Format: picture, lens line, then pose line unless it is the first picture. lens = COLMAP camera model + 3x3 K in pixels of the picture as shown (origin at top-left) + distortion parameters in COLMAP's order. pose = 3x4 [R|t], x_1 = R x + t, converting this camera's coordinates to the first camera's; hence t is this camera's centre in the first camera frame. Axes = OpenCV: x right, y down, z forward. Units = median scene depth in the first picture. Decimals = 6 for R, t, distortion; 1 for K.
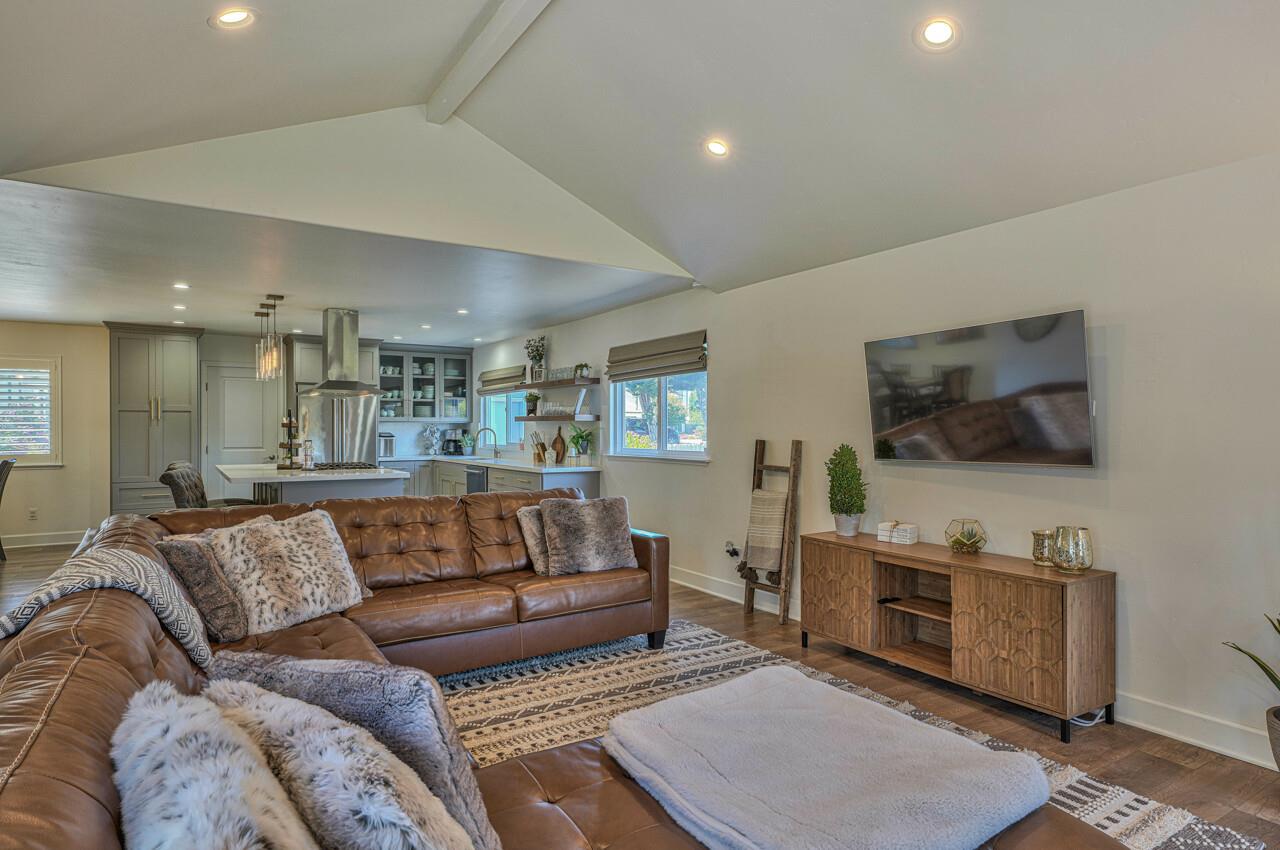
lens RADIAL K [[707.7, 0, 640.0], [0, 707.7, 425.0], [0, 0, 1]] dist [-0.000513, -0.000303]
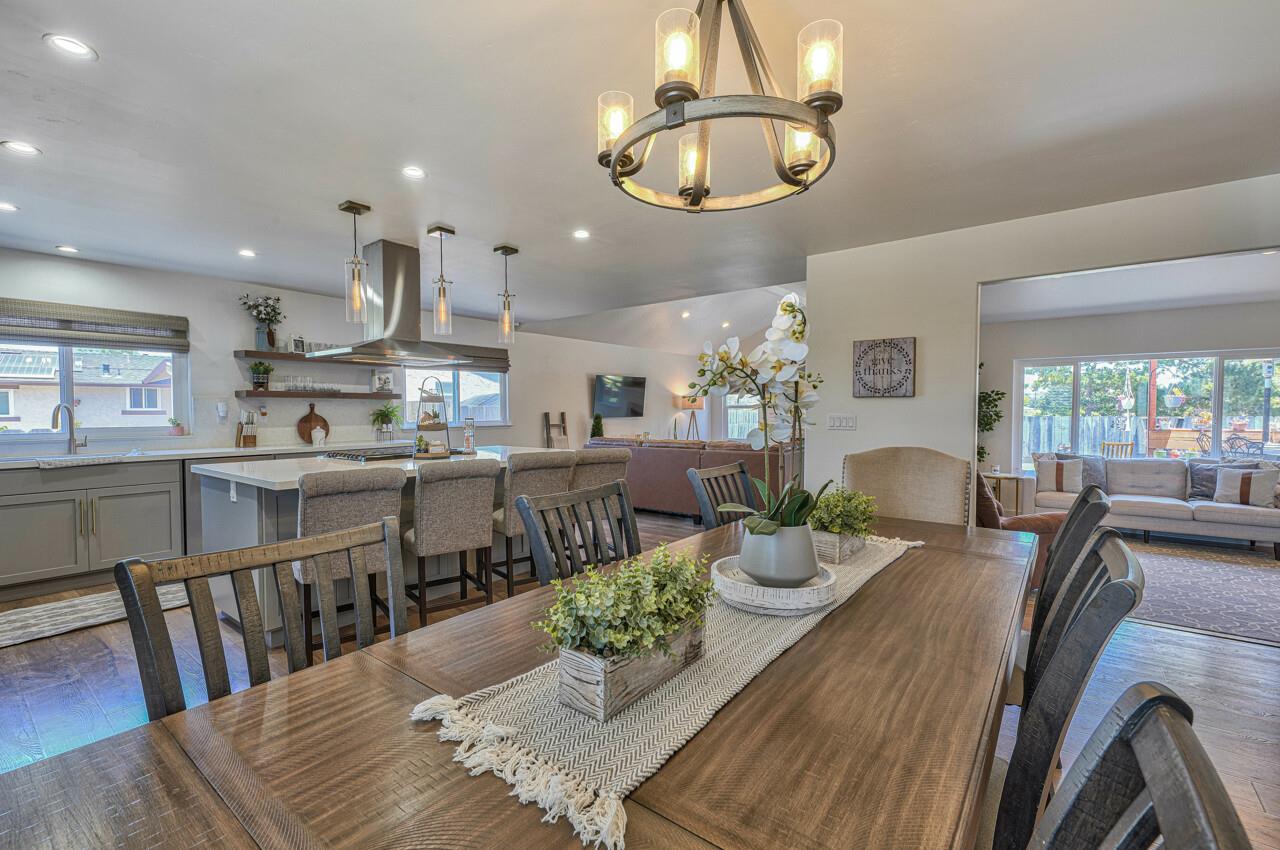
lens RADIAL K [[557.9, 0, 640.0], [0, 557.9, 425.0], [0, 0, 1]] dist [-0.000176, -0.000789]
pose [[-0.328404, -0.025182, 0.944202, -0.763479], [-0.002754, 0.999666, 0.025703, 0.007903], [-0.944533, 0.005841, -0.328363, 0.671850]]
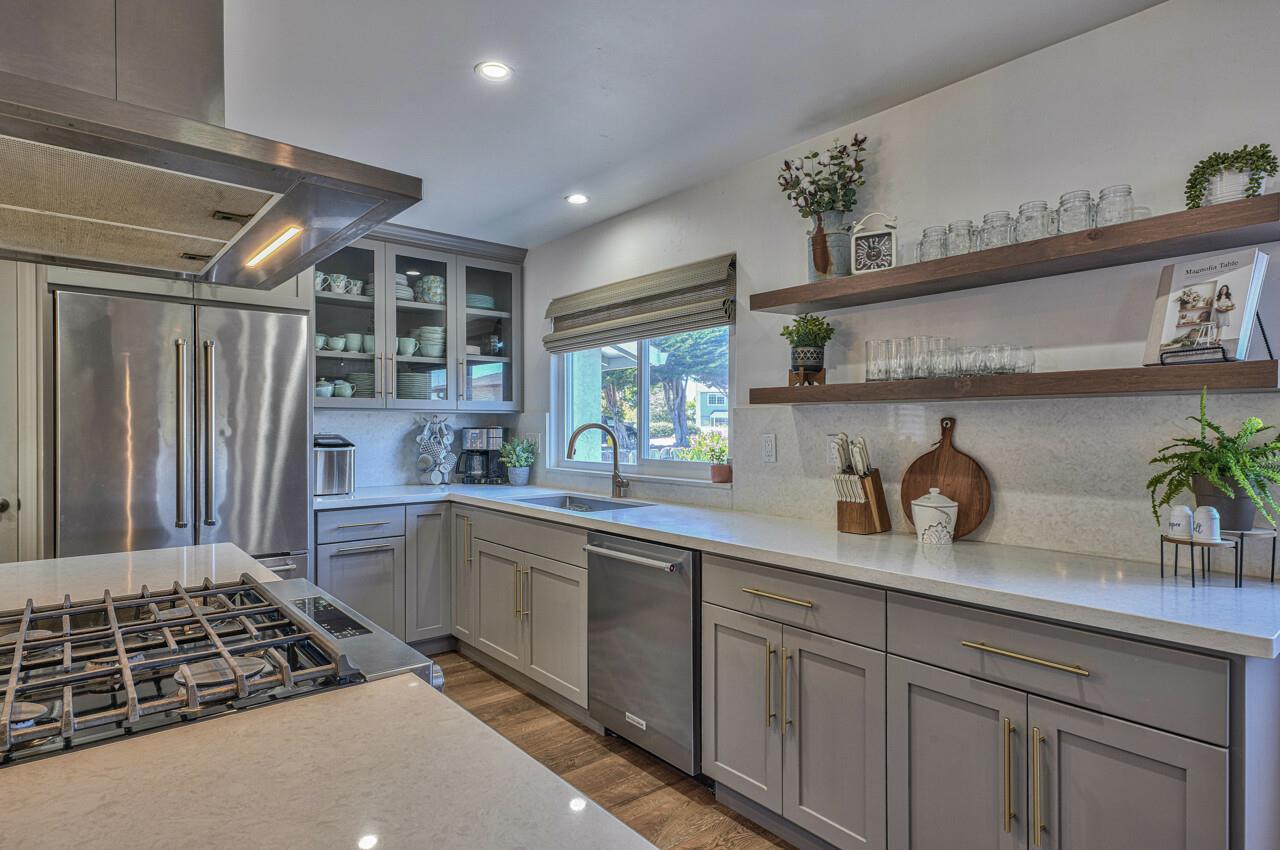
lens RADIAL K [[668.6, 0, 639.8], [0, 668.6, 429.5], [0, 0, 1]] dist [0.001546, 0.000506]
pose [[0.992168, -0.000184, 0.124914, -0.227505], [-0.000830, 0.999967, 0.008063, 0.004002], [-0.124911, -0.008104, 0.992135, 0.587649]]
